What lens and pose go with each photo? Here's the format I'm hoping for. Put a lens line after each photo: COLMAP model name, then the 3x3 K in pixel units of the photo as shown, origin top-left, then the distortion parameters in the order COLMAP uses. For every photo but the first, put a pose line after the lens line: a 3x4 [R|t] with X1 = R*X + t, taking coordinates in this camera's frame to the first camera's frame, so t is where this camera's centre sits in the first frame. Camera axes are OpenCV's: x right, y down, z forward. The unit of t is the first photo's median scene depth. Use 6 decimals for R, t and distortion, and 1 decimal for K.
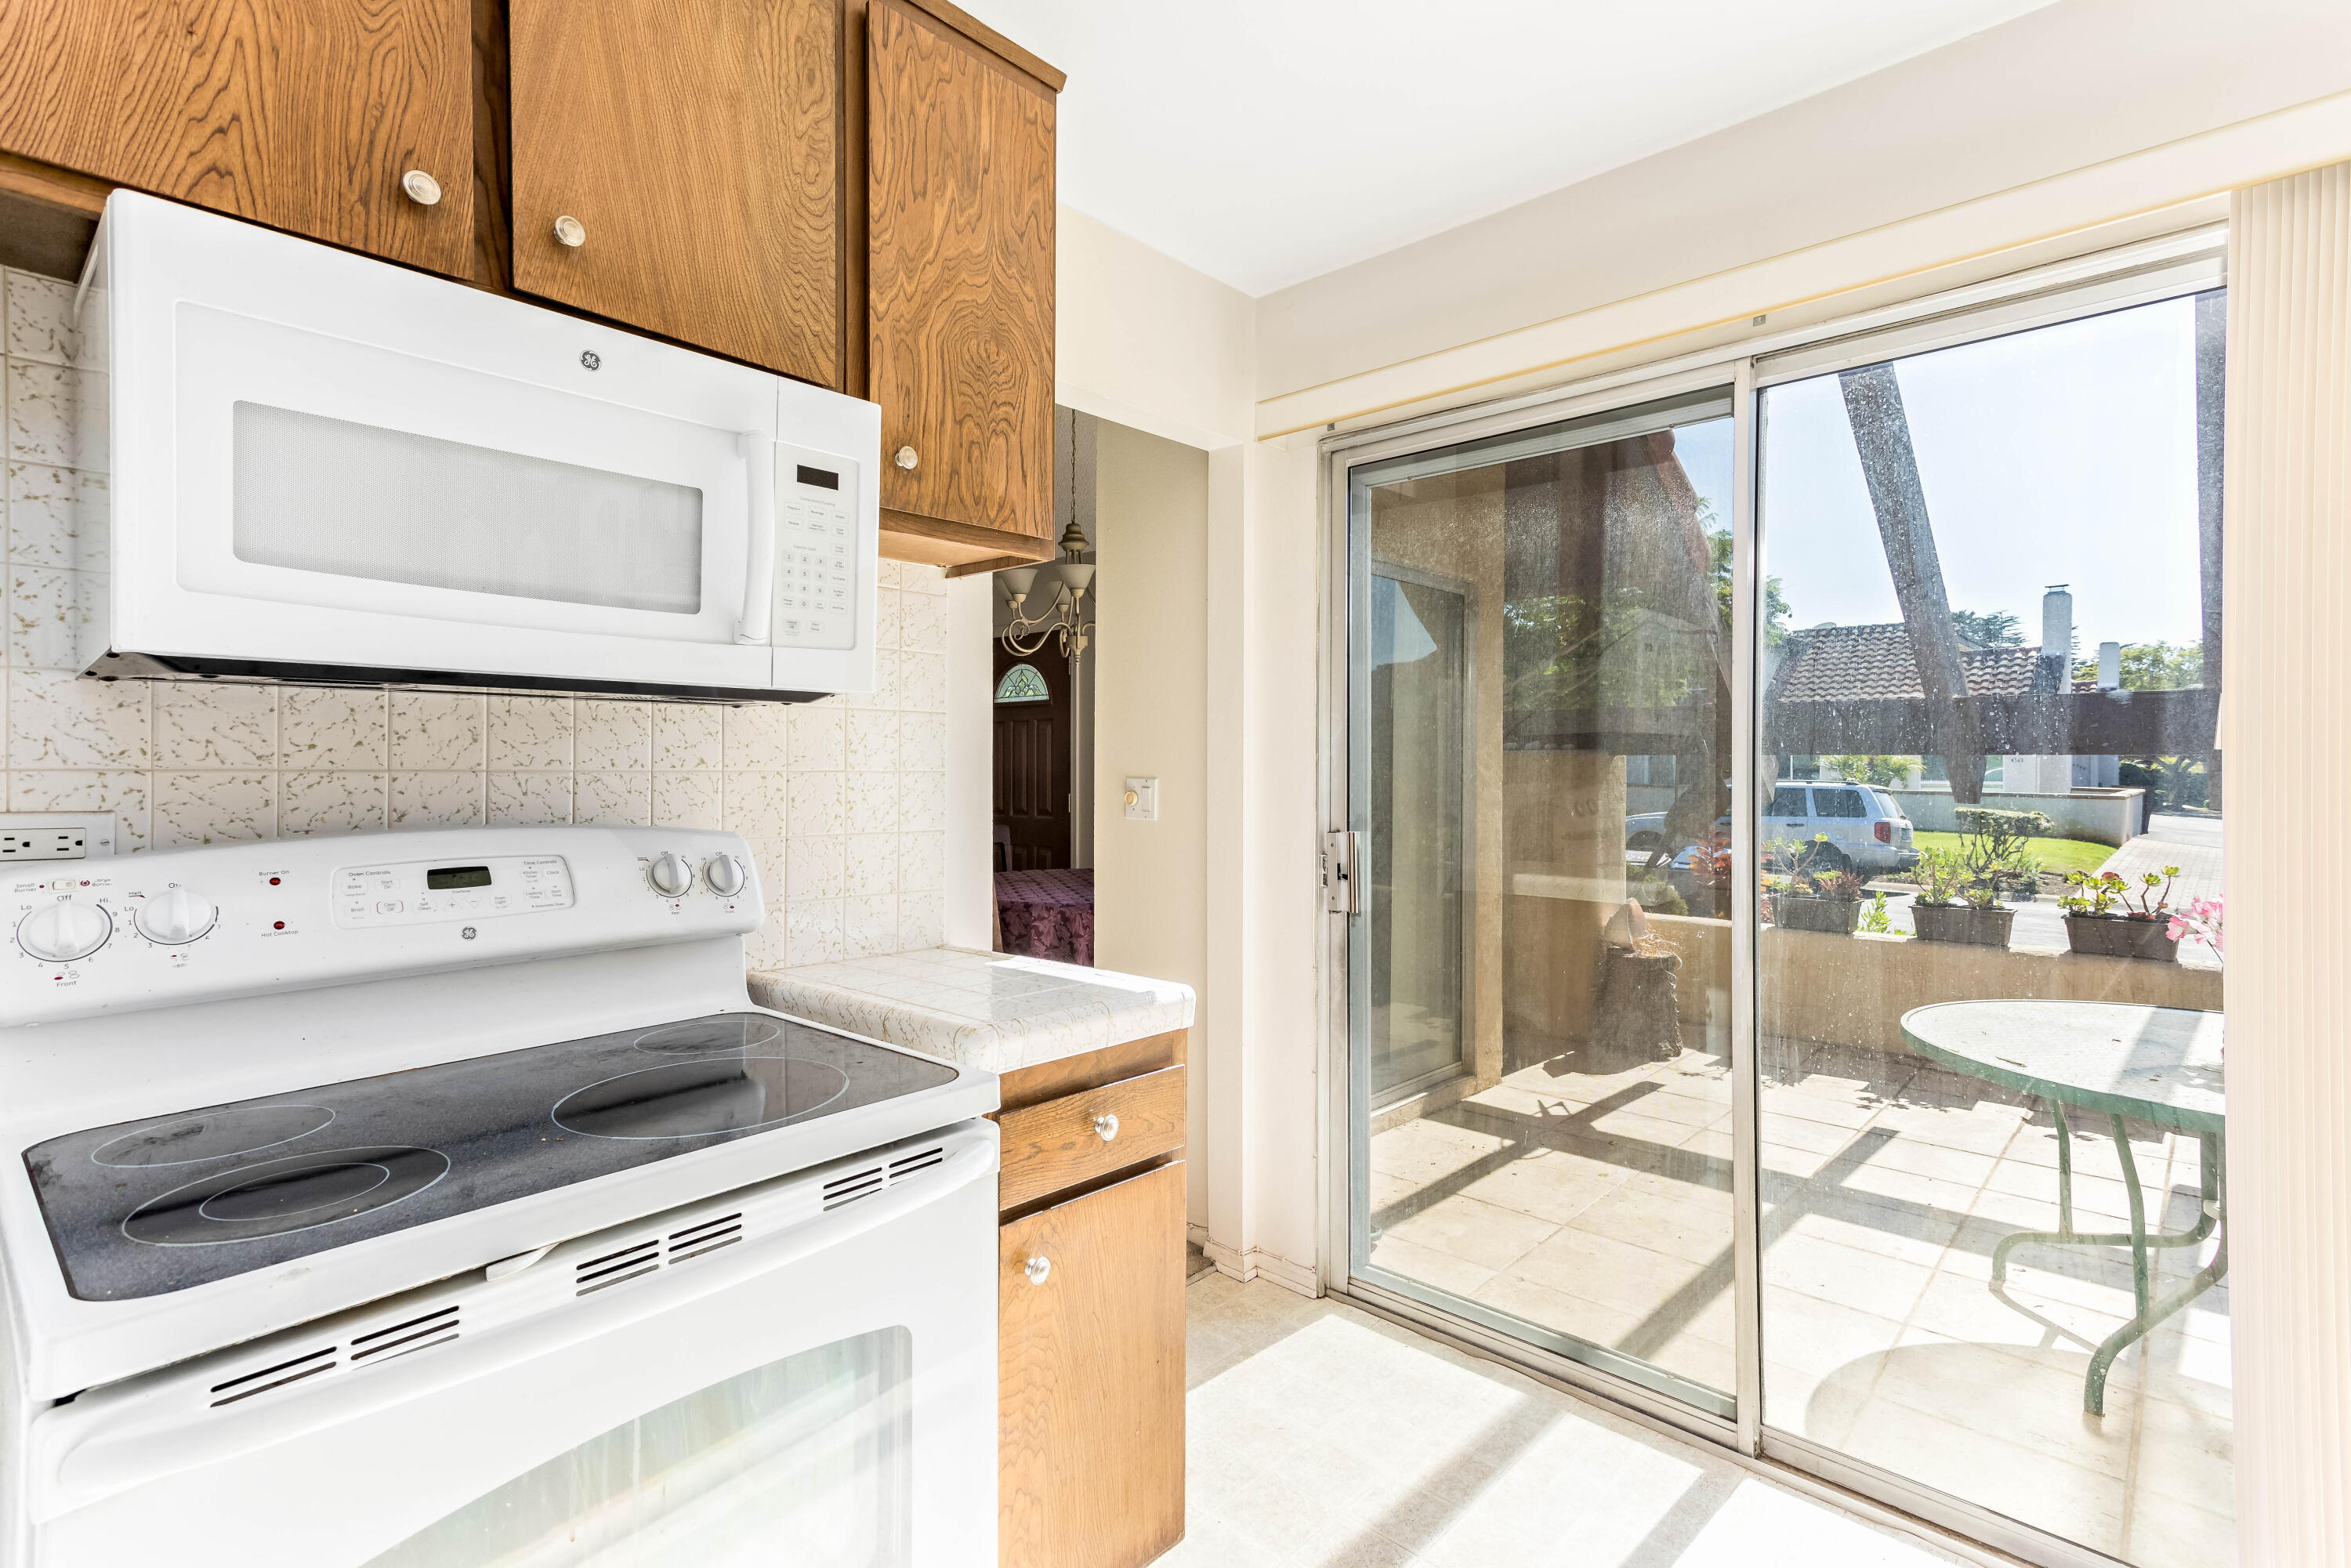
lens RADIAL K [[1122.0, 0, 1170.1], [0, 1122.0, 762.2], [0, 0, 1]] dist [0.027820, 0.000651]
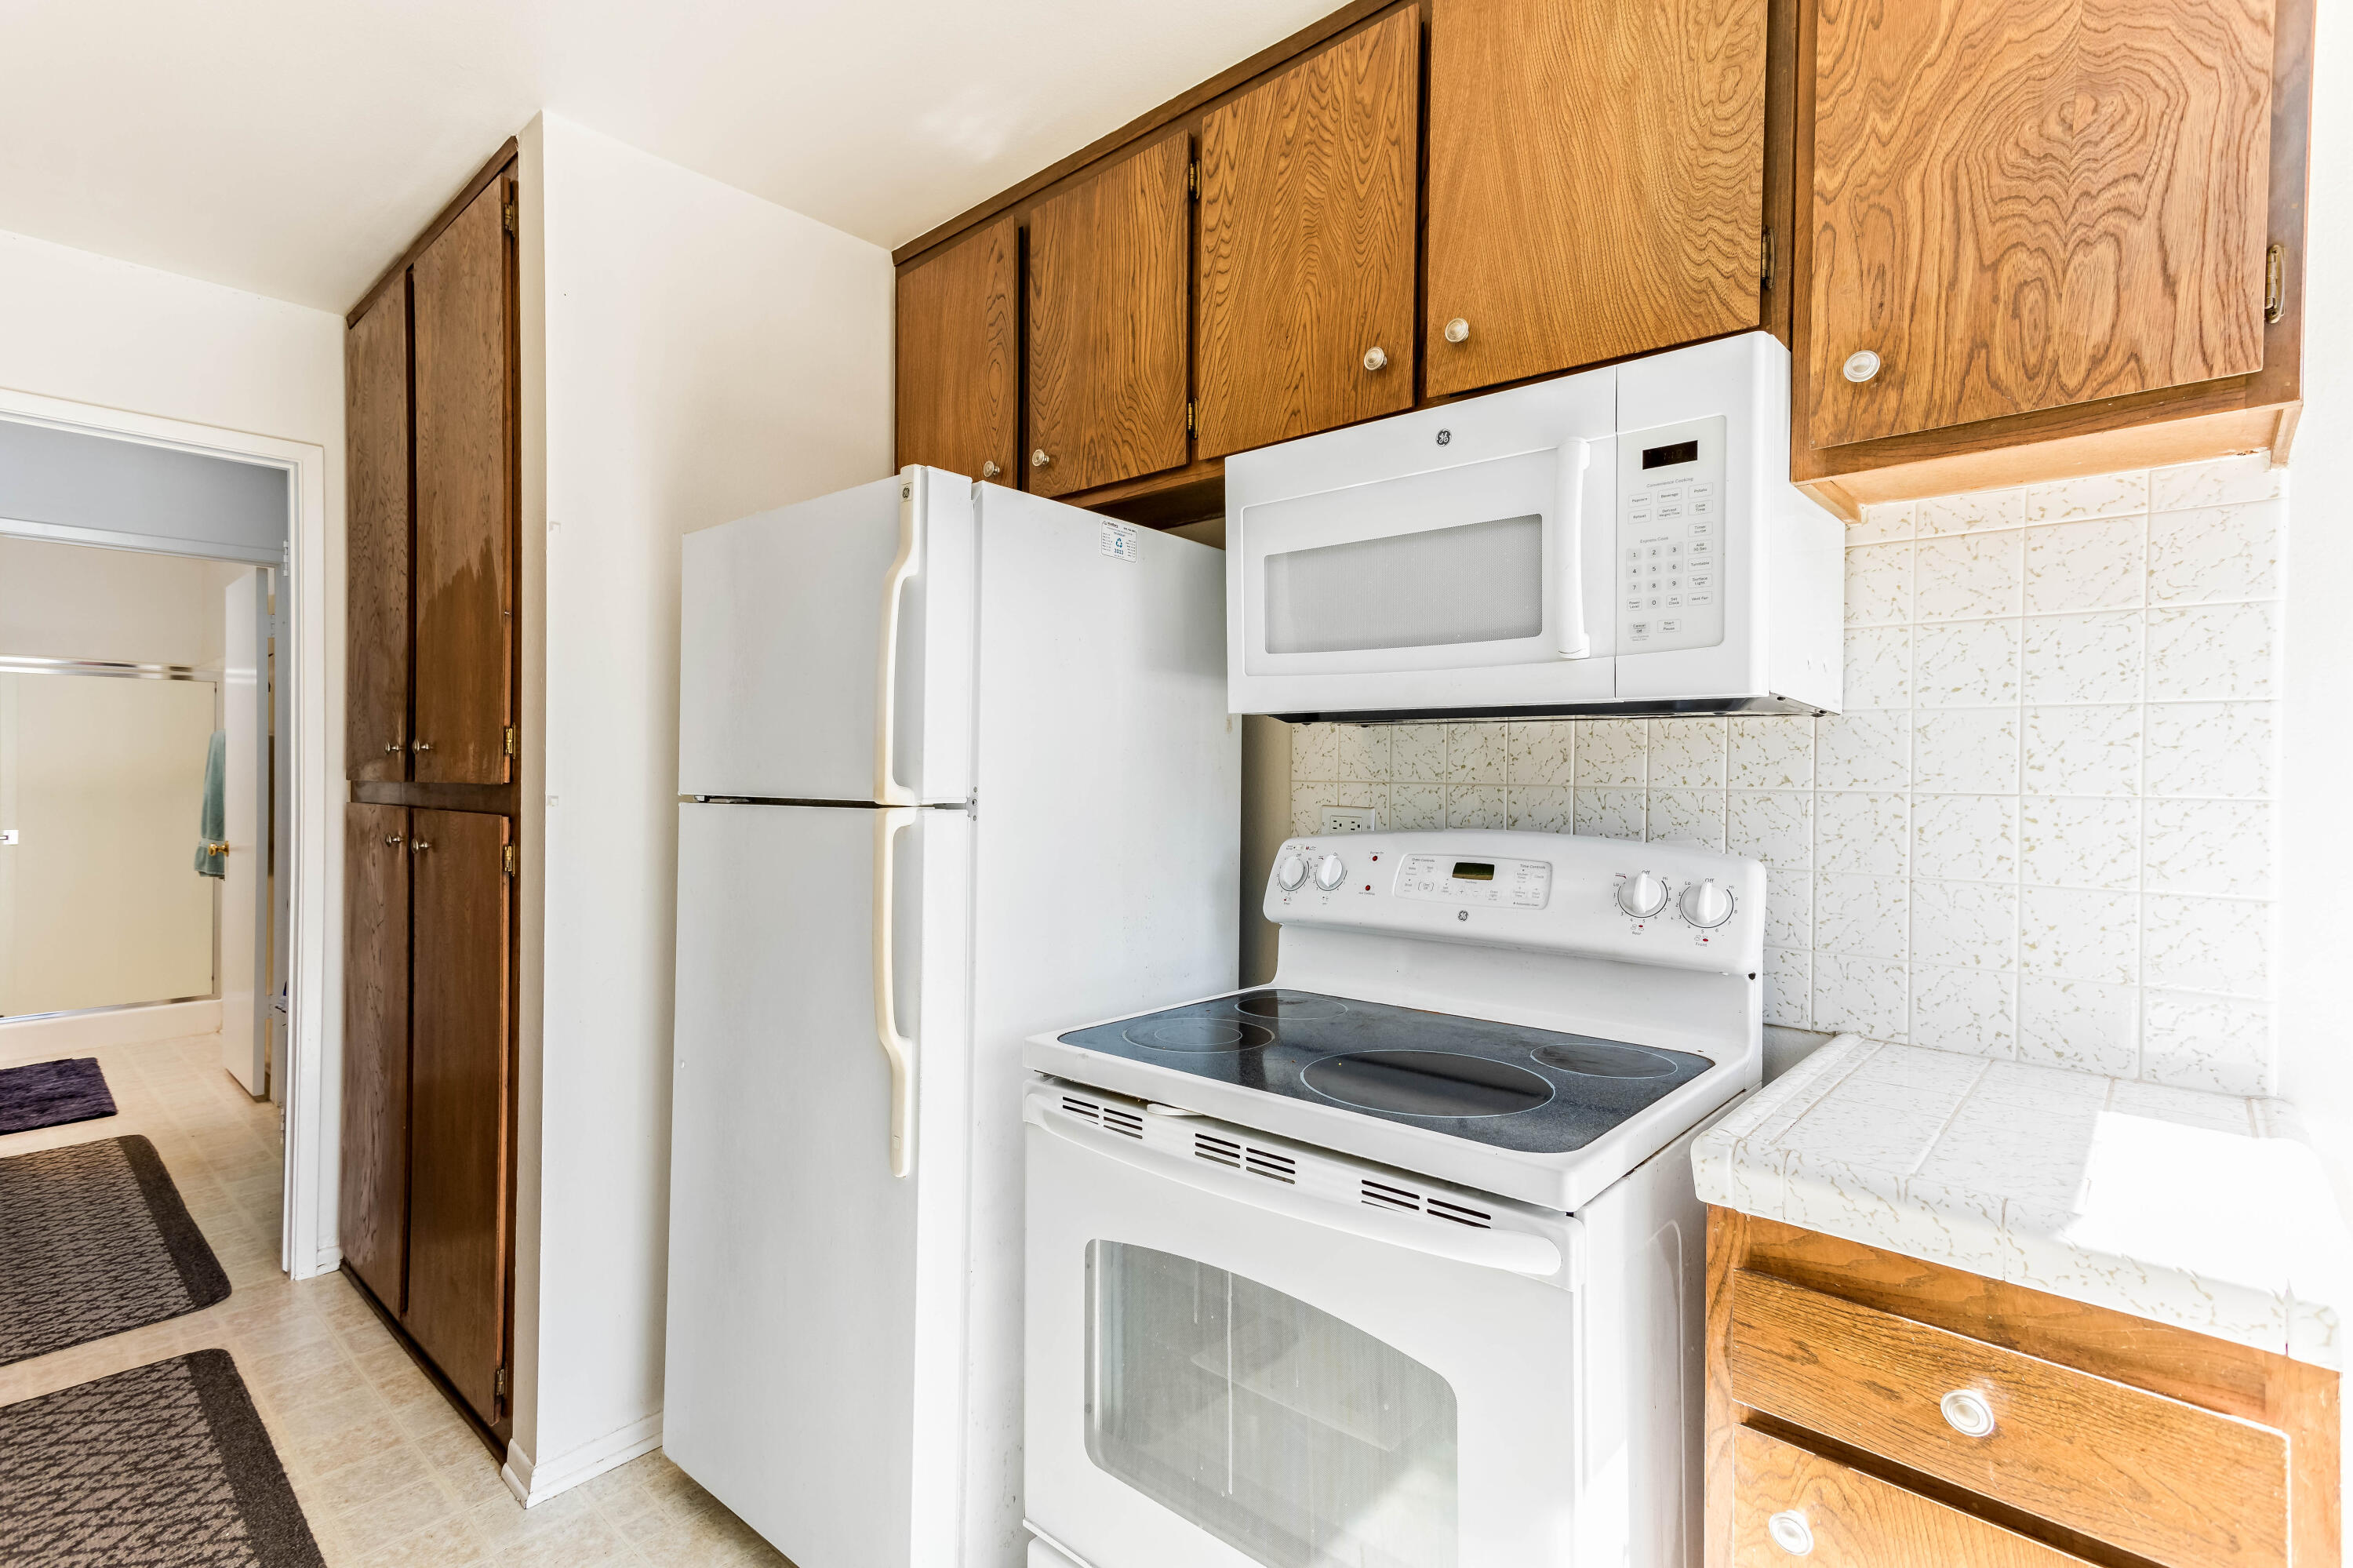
lens RADIAL K [[1115.3, 0, 1169.5], [0, 1115.3, 769.9], [0, 0, 1]] dist [0.026042, 0.000532]
pose [[0.006078, -0.003787, -0.999974, 0.556042], [-0.006394, 0.999972, -0.003826, -0.002491], [0.999961, 0.006417, 0.006054, 0.608602]]
